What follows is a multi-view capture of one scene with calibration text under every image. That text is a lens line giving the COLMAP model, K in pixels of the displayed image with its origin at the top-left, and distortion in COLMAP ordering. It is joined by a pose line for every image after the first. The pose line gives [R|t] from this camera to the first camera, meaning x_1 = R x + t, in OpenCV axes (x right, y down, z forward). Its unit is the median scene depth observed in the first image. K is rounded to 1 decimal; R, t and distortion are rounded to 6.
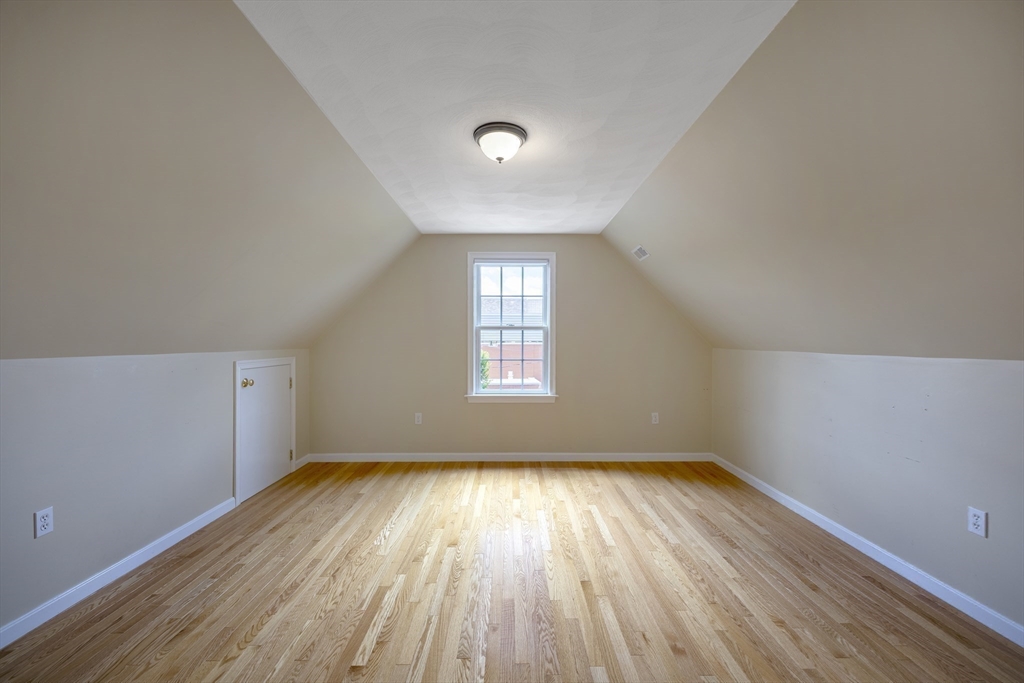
lens RADIAL K [[413.8, 0, 513.4], [0, 413.8, 340.8], [0, 0, 1]] dist [0.009260, -0.001213]
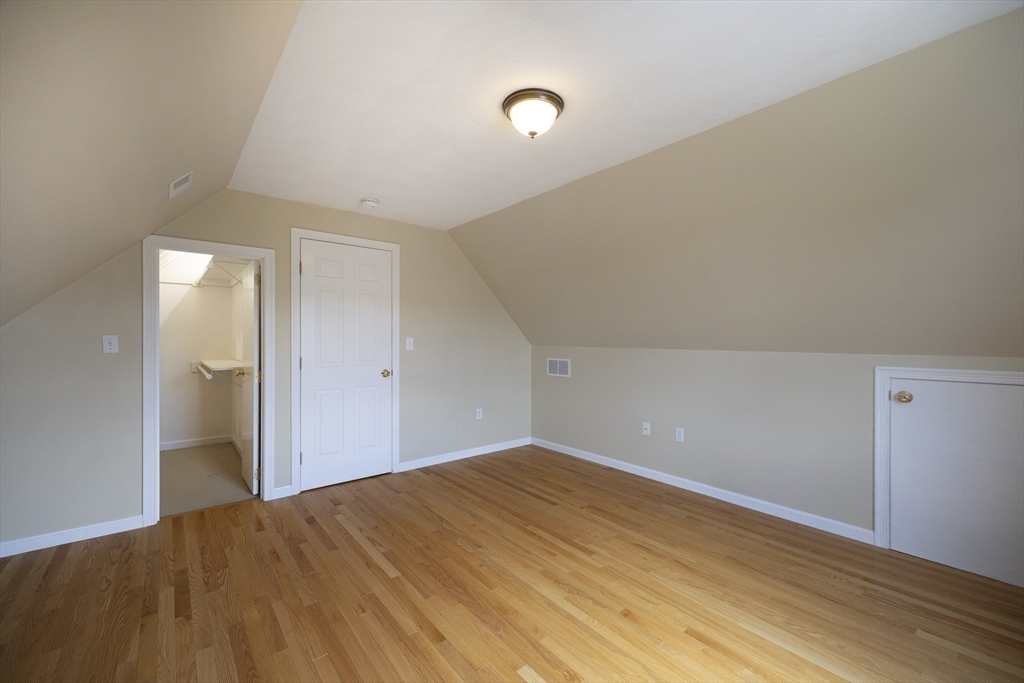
lens RADIAL K [[413.8, 0, 514.3], [0, 413.8, 341.7], [0, 0, 1]] dist [0.009260, -0.001213]
pose [[-0.778313, -0.002731, -0.627871, 0.567483], [-0.004417, 0.999990, 0.001125, 0.004516], [0.627861, 0.003649, -0.778317, 1.715022]]
